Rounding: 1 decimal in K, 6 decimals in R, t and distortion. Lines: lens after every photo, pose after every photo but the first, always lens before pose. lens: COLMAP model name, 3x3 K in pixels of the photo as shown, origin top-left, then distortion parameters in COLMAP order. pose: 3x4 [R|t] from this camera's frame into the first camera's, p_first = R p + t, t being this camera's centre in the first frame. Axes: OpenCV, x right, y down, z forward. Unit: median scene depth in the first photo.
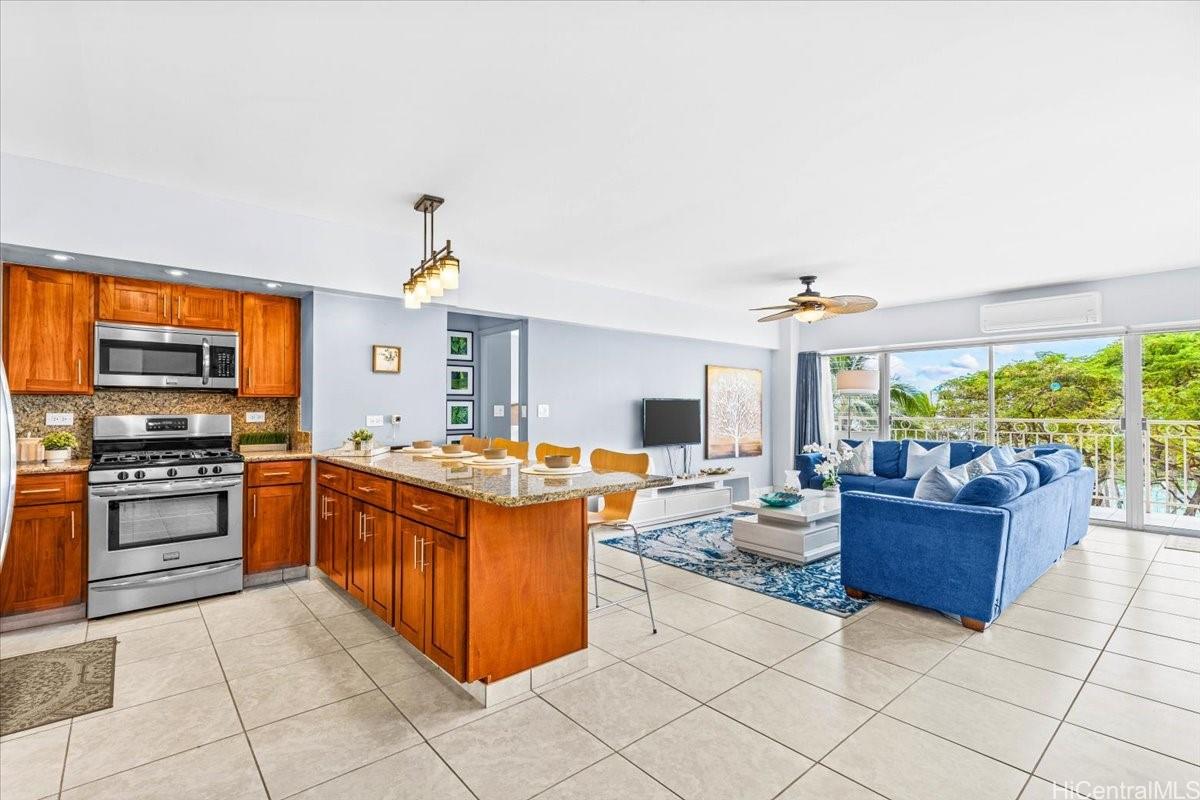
lens RADIAL K [[553.4, 0, 601.9], [0, 553.4, 401.6], [0, 0, 1]] dist [0.008111, -0.001591]
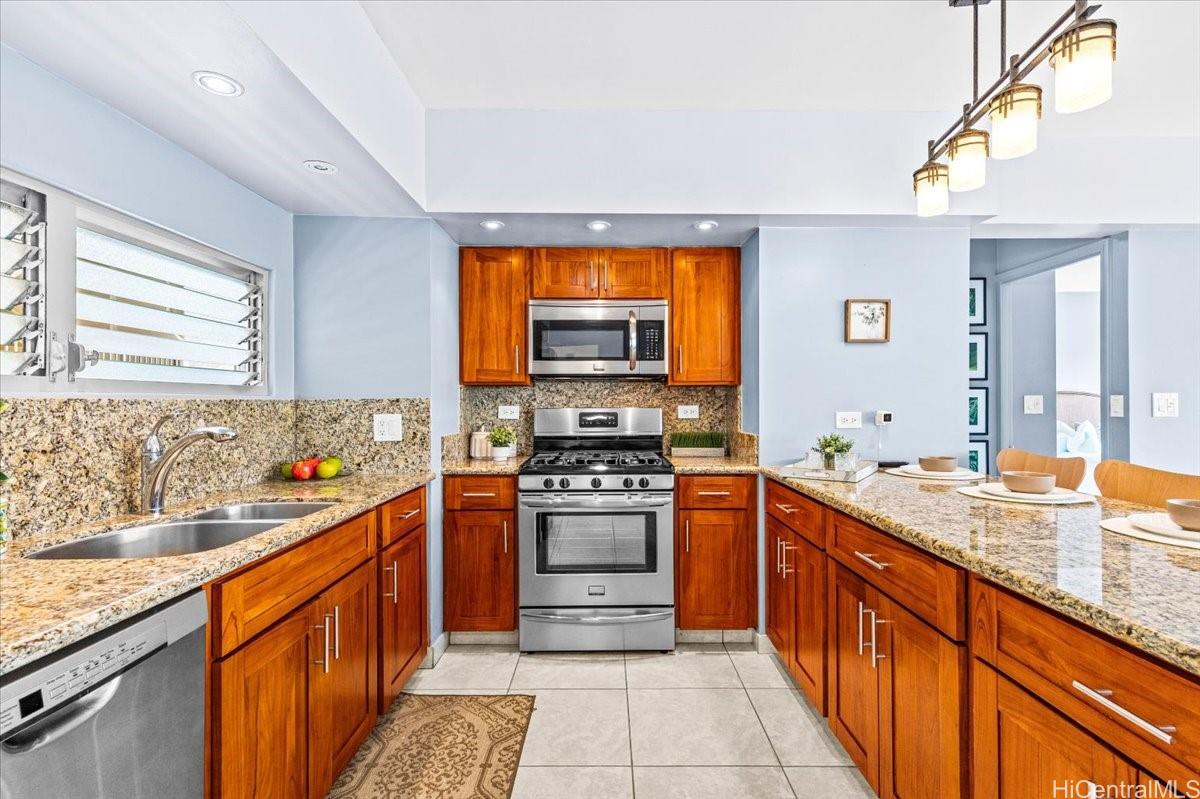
lens RADIAL K [[553.4, 0, 606.4], [0, 553.4, 395.4], [0, 0, 1]] dist [0.008111, -0.001591]
pose [[0.755124, -0.008617, -0.655525, -0.229528], [0.009349, 0.999953, -0.002374, 0.006404], [0.655515, -0.004336, 0.755169, 0.384278]]
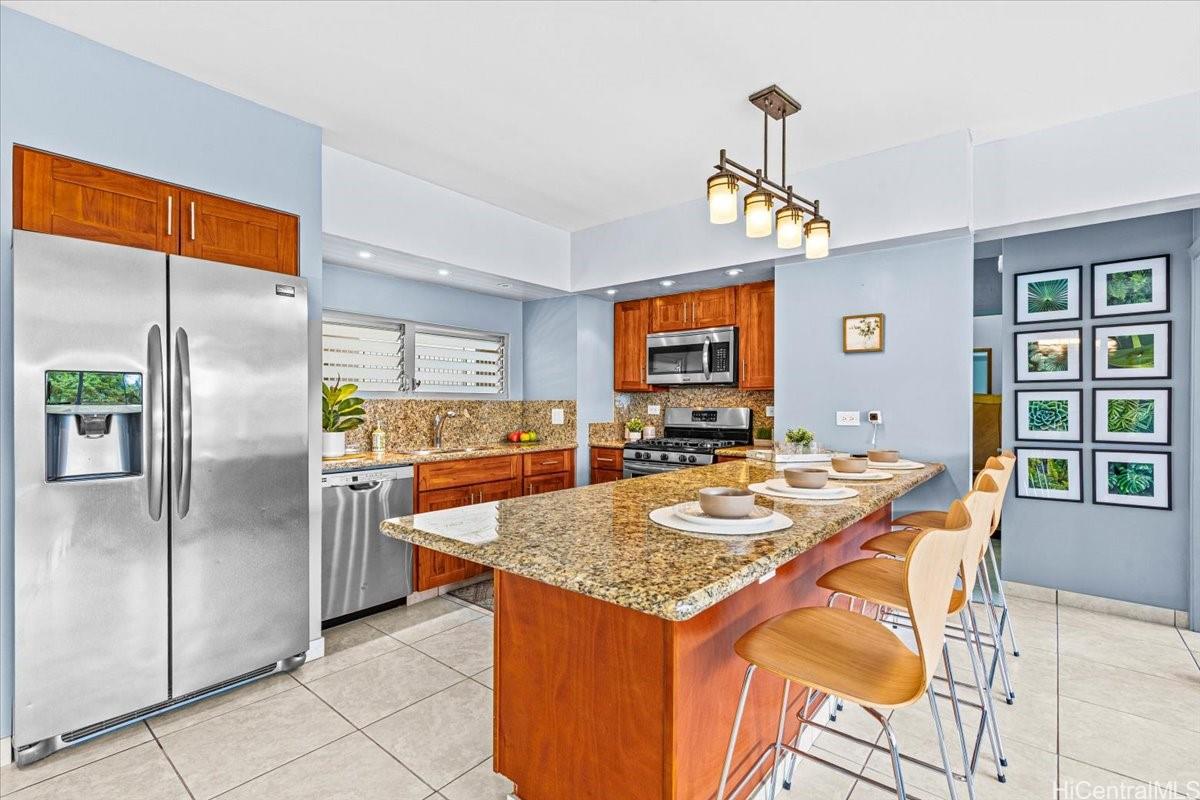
lens RADIAL K [[553.4, 0, 599.4], [0, 553.4, 401.4], [0, 0, 1]] dist [0.008111, -0.001591]
pose [[0.149241, -0.004457, -0.988791, 0.311815], [0.006551, 0.999972, -0.003519, 0.013706], [0.988779, -0.005952, 0.149266, 0.629947]]
